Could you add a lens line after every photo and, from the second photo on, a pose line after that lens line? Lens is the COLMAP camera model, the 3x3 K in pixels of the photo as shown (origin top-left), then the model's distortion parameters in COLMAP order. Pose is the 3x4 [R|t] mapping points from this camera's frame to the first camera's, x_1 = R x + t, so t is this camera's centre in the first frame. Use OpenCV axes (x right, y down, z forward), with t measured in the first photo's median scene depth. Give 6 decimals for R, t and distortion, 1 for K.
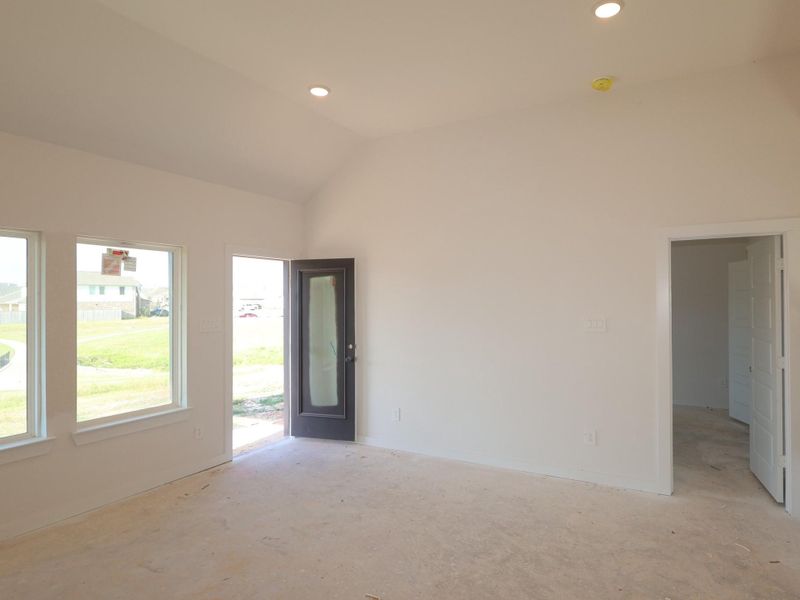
lens RADIAL K [[414.4, 0, 401.8], [0, 414.4, 298.9], [0, 0, 1]] dist [0.004246, 0.000419]
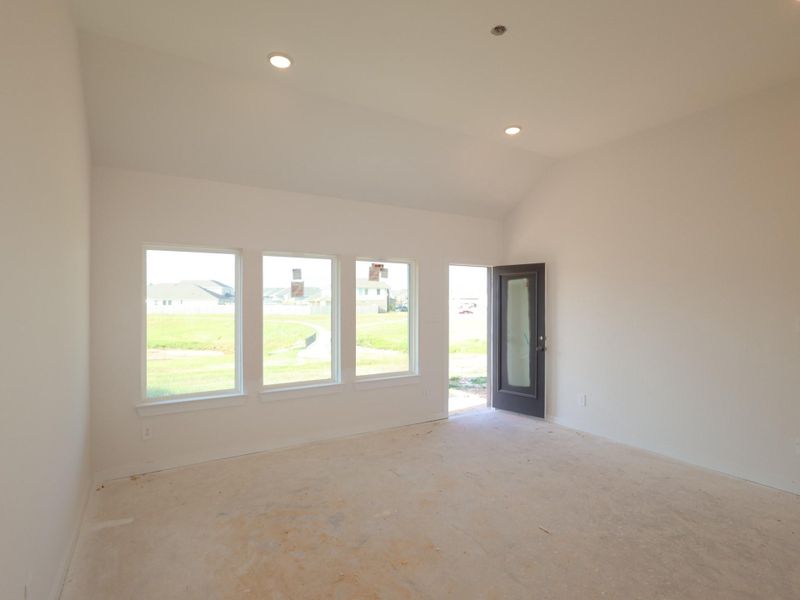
lens RADIAL K [[414.4, 0, 401.8], [0, 414.4, 298.9], [0, 0, 1]] dist [0.004246, 0.000419]
pose [[0.862702, 0.003881, -0.505698, 0.130621], [-0.005474, 0.999984, -0.001665, 0.008062], [0.505683, 0.004205, 0.862709, -0.219158]]
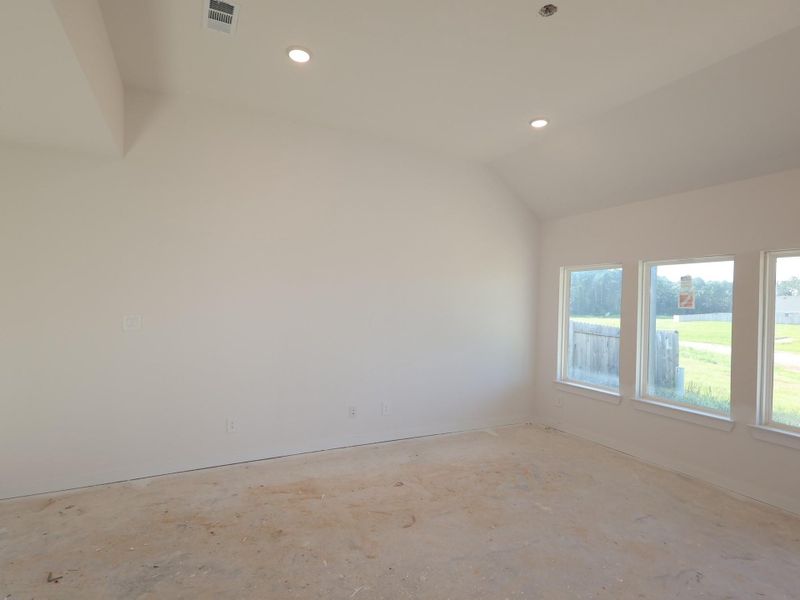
lens RADIAL K [[414.4, 0, 401.8], [0, 414.4, 298.9], [0, 0, 1]] dist [0.004246, 0.000419]
pose [[-0.550649, -0.016890, -0.834566, 0.593431], [-0.027350, 0.999624, -0.002184, 0.001611], [0.834288, 0.021623, -0.550904, 0.702468]]
